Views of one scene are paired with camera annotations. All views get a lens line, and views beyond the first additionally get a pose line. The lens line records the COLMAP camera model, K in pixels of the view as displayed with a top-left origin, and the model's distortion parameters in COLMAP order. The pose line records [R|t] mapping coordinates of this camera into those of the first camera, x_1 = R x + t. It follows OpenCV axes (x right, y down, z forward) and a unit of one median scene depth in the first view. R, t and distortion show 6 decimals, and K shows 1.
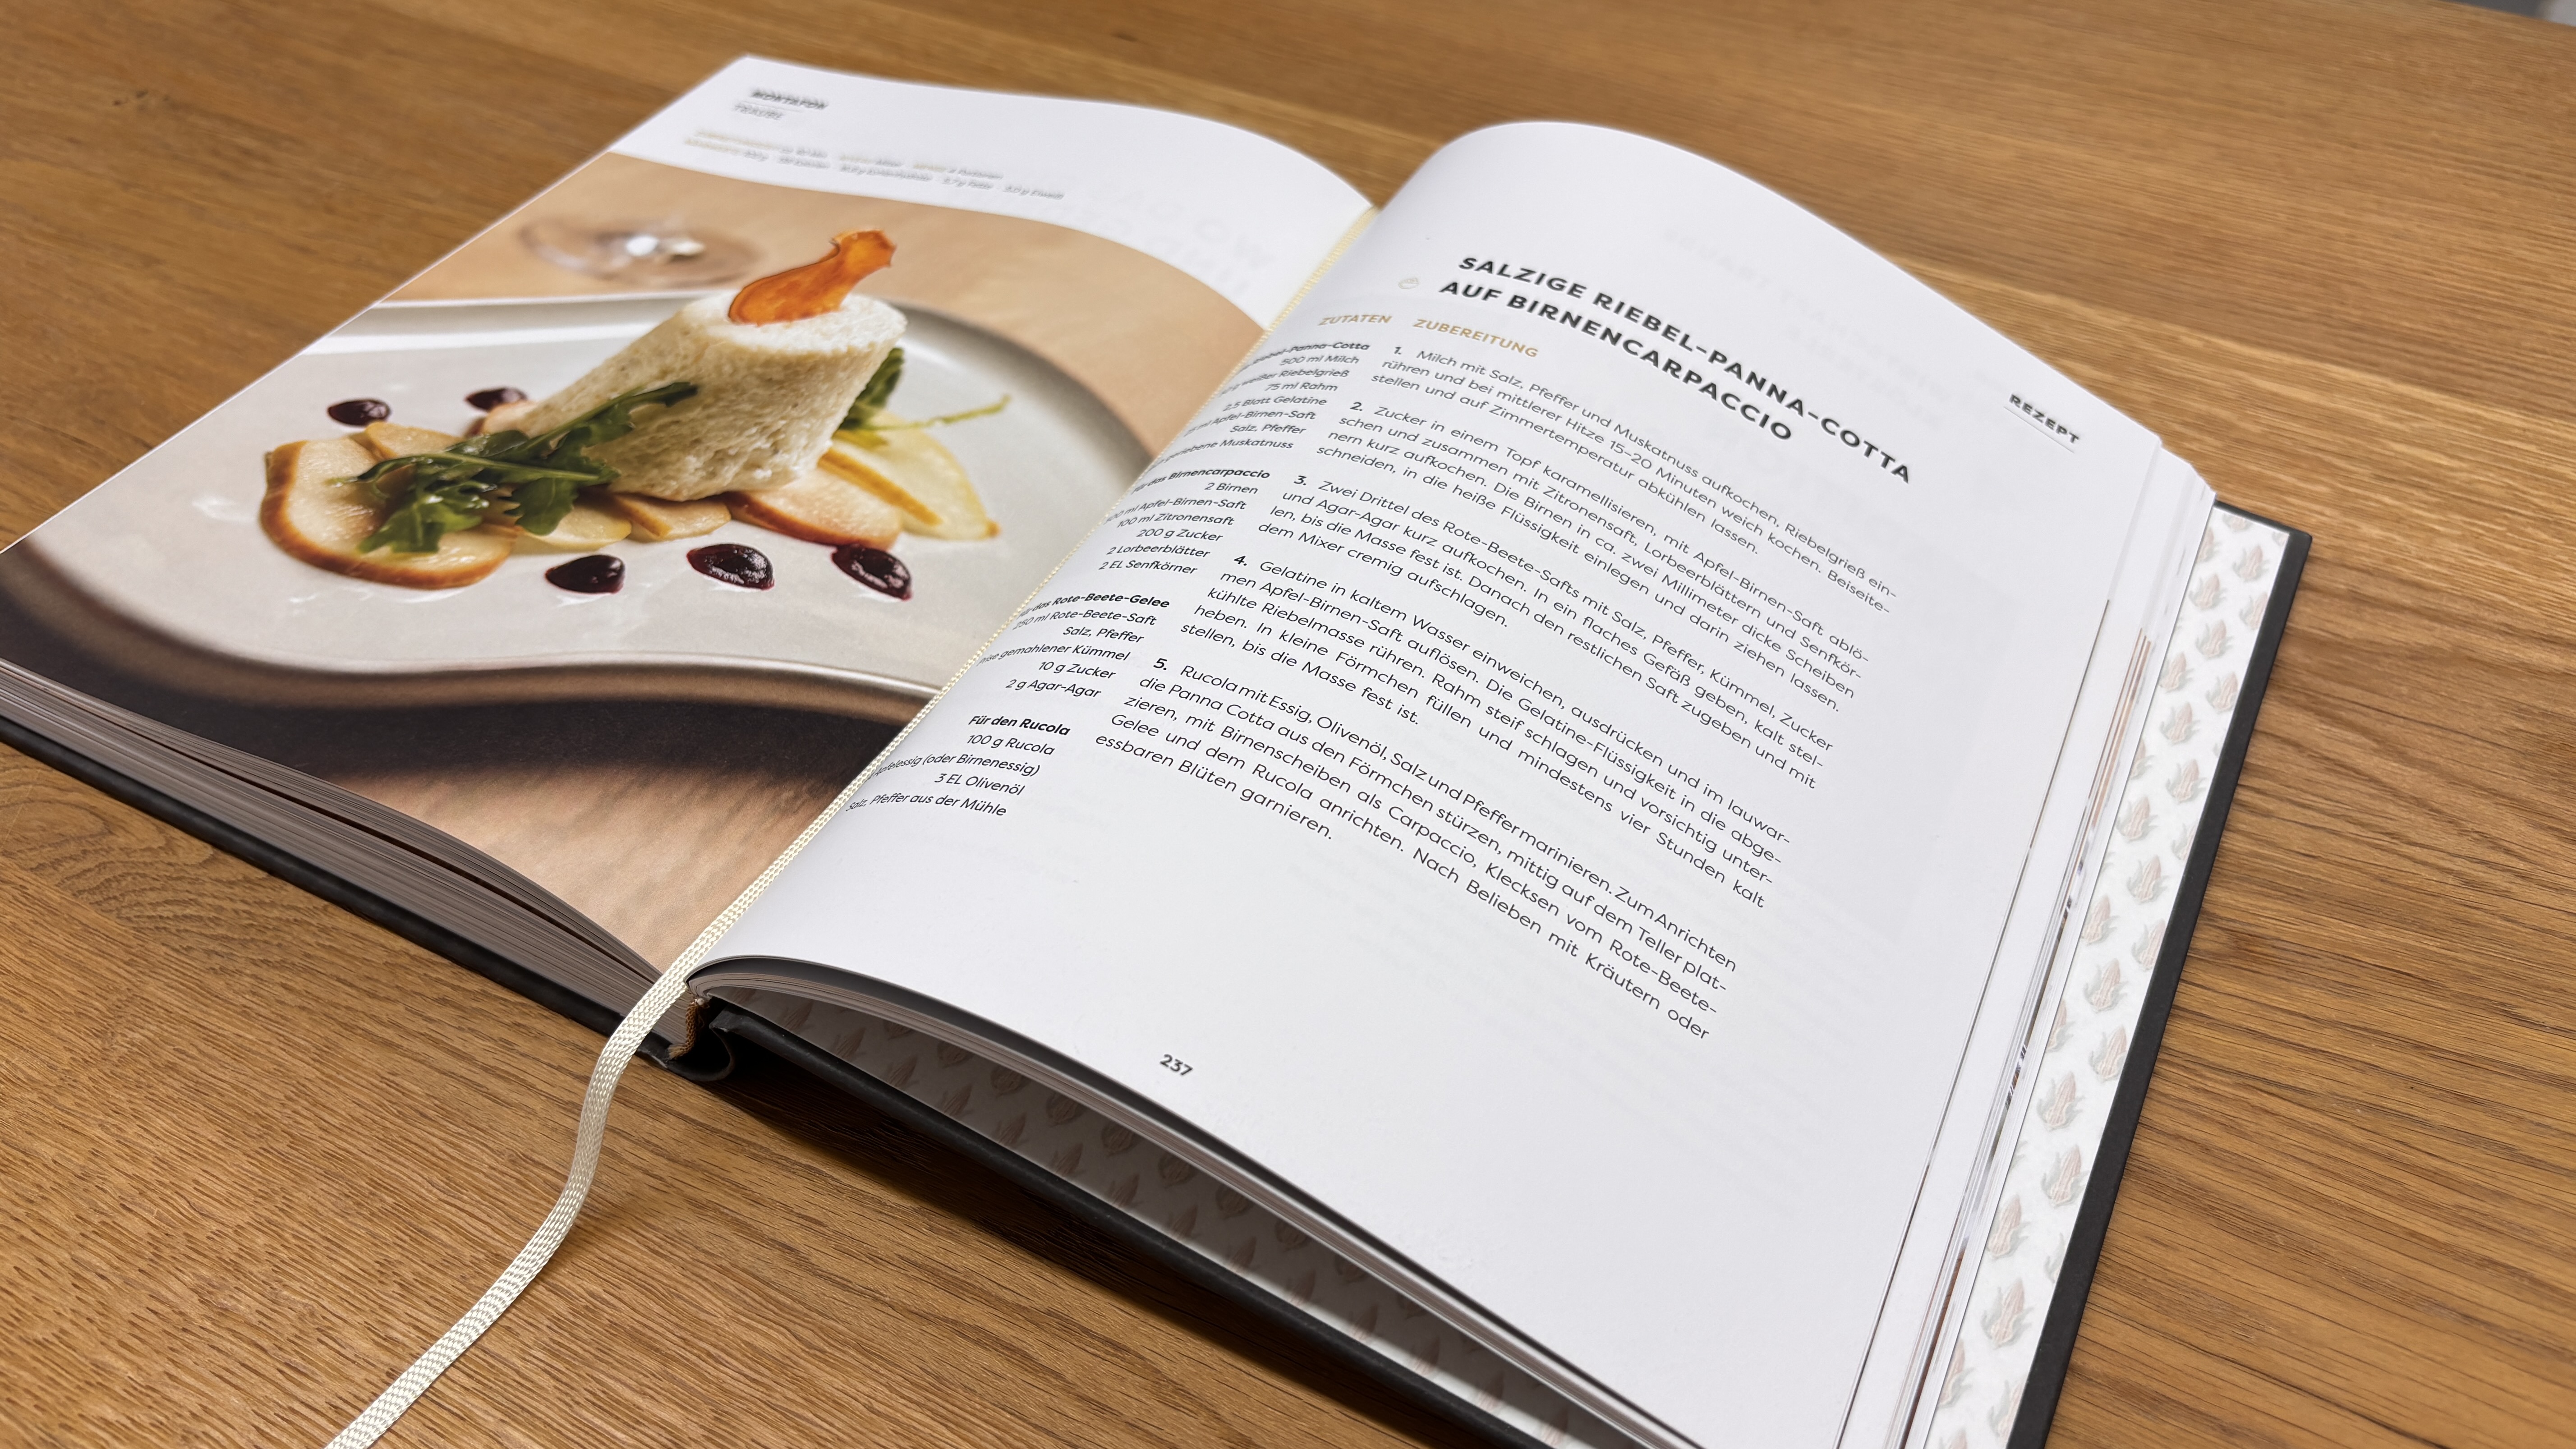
lens RADIAL K [[2006.0, 0, 1309.4], [0, 2006.0, 713.4], [0, 0, 1]] dist [0.018518, -0.028263]
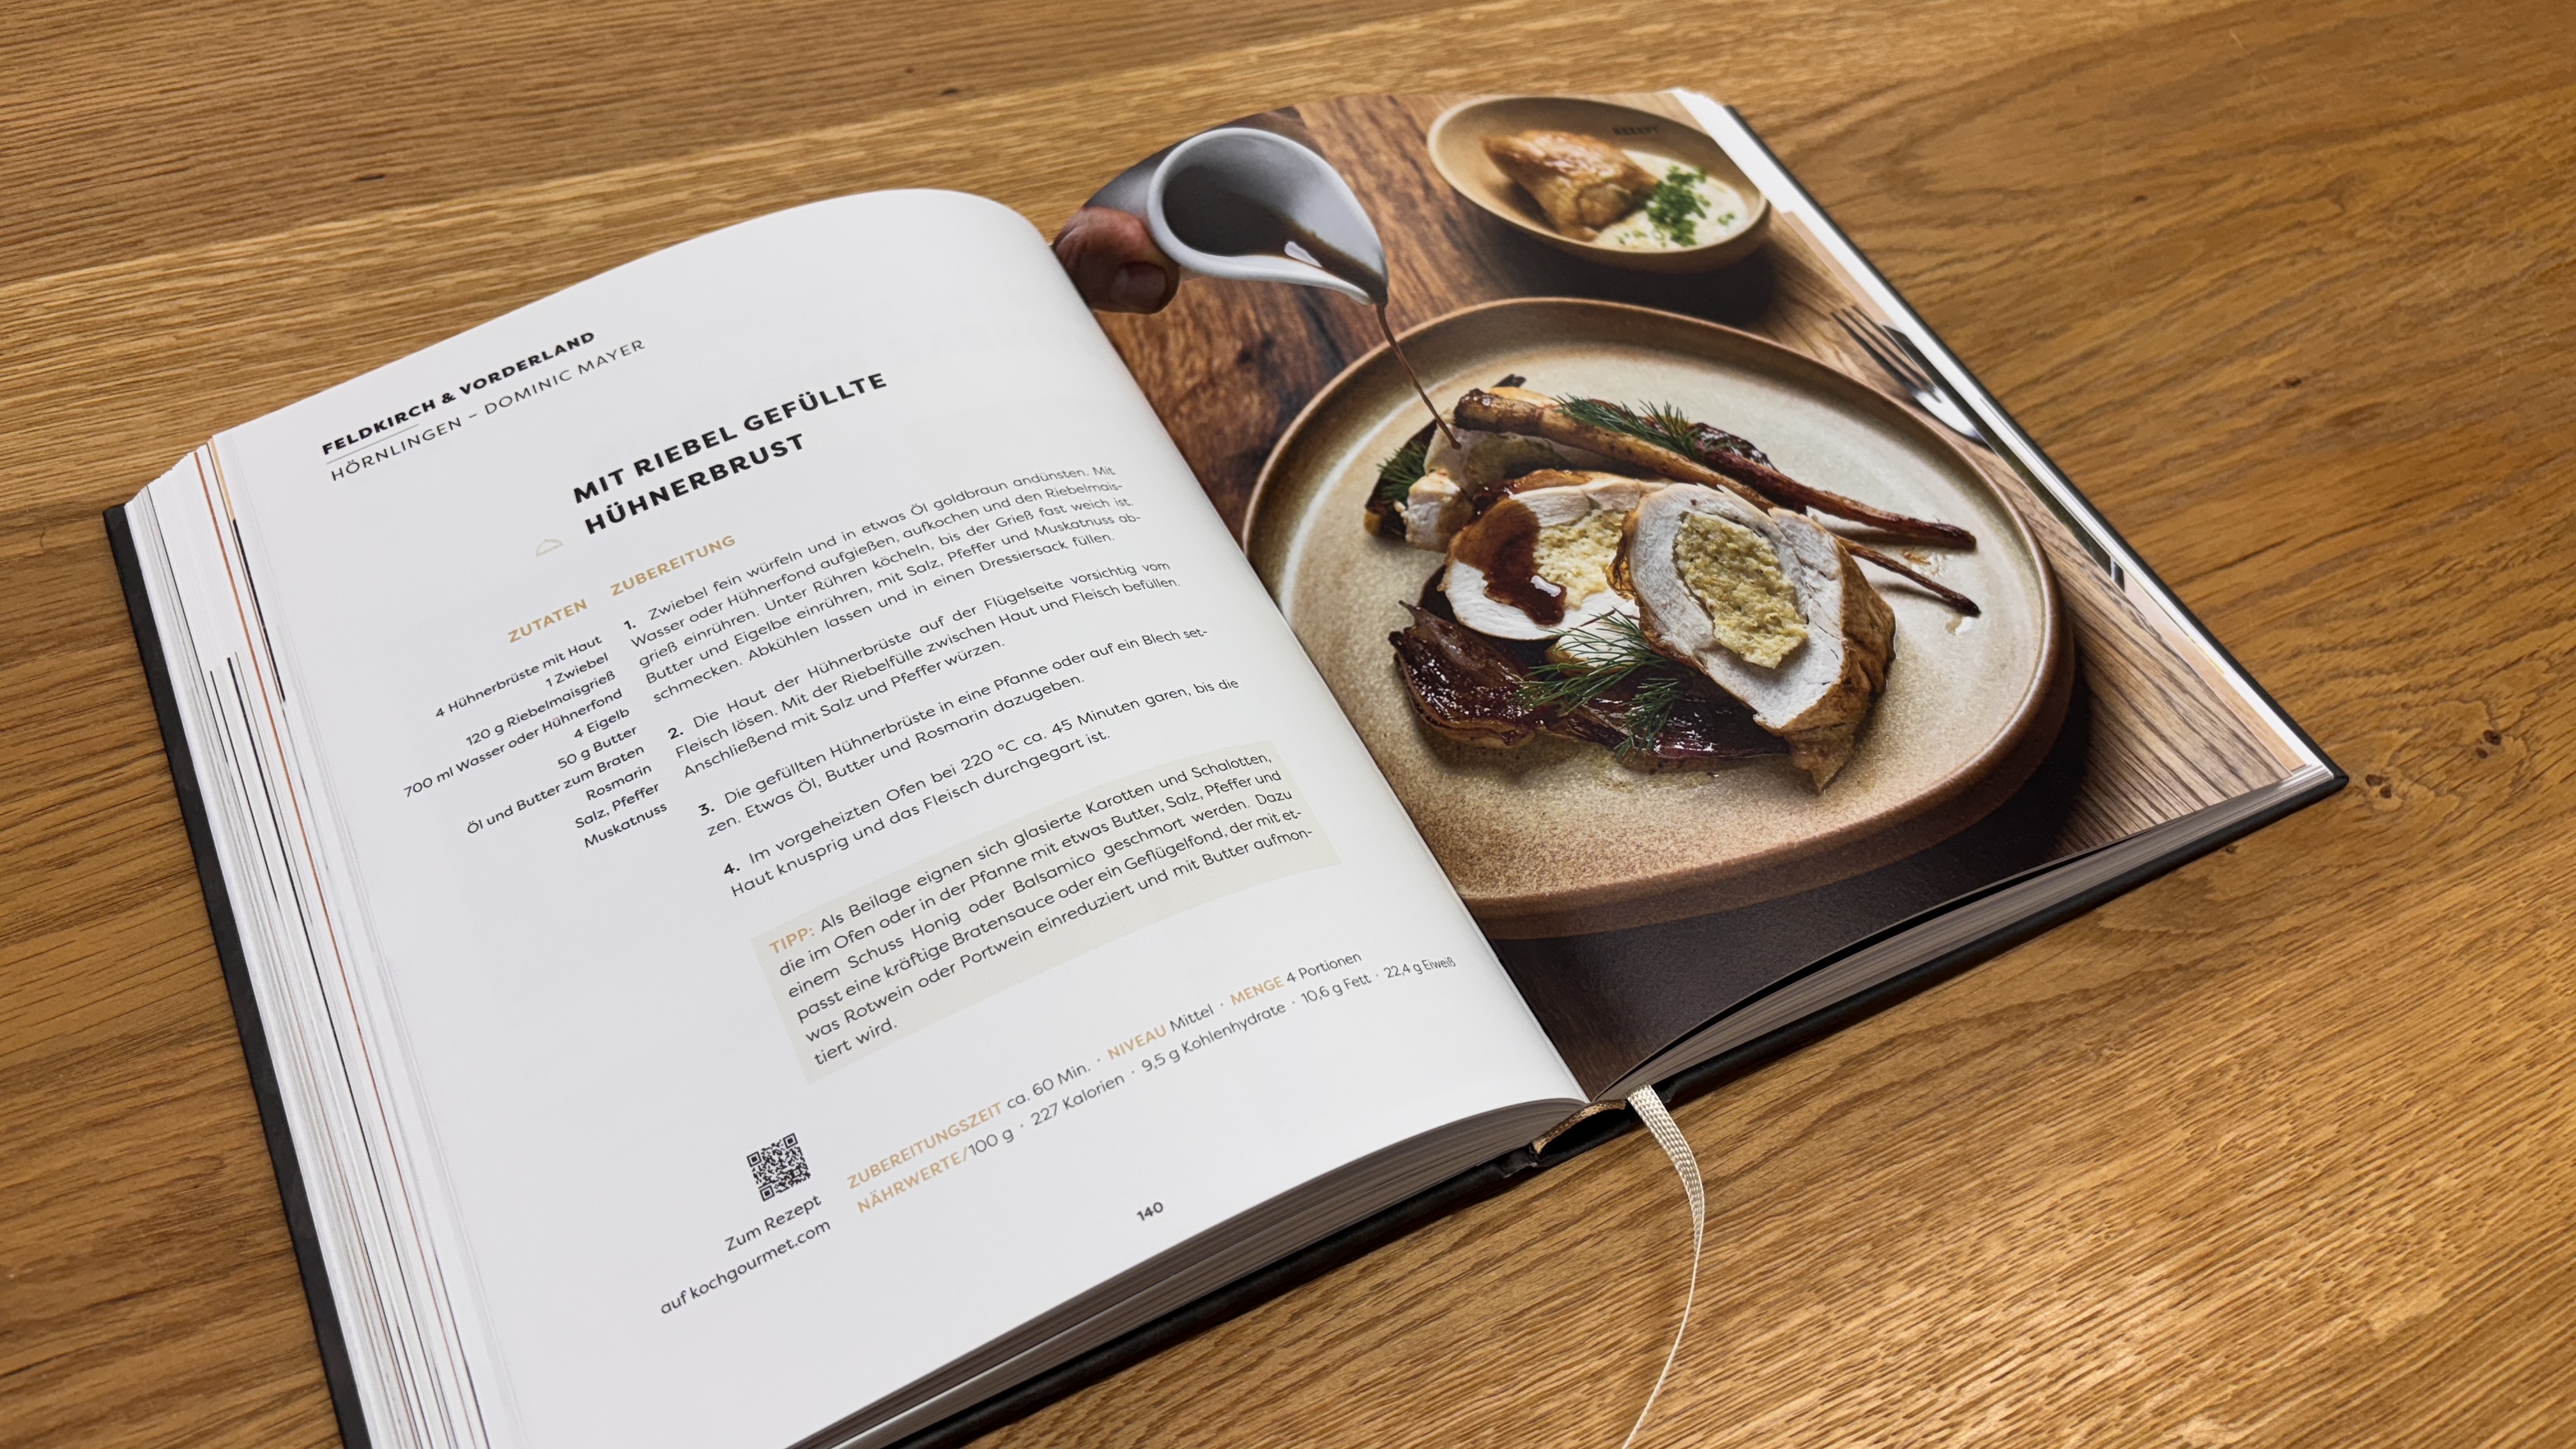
lens RADIAL K [[2006.0, 0, 1305.9], [0, 2006.0, 709.9], [0, 0, 1]] dist [0.018518, -0.028263]
pose [[0.555514, -0.605628, 0.569753, -0.855255], [0.472226, 0.793767, 0.383323, -0.518969], [-0.684402, 0.056110, 0.726942, 0.224964]]
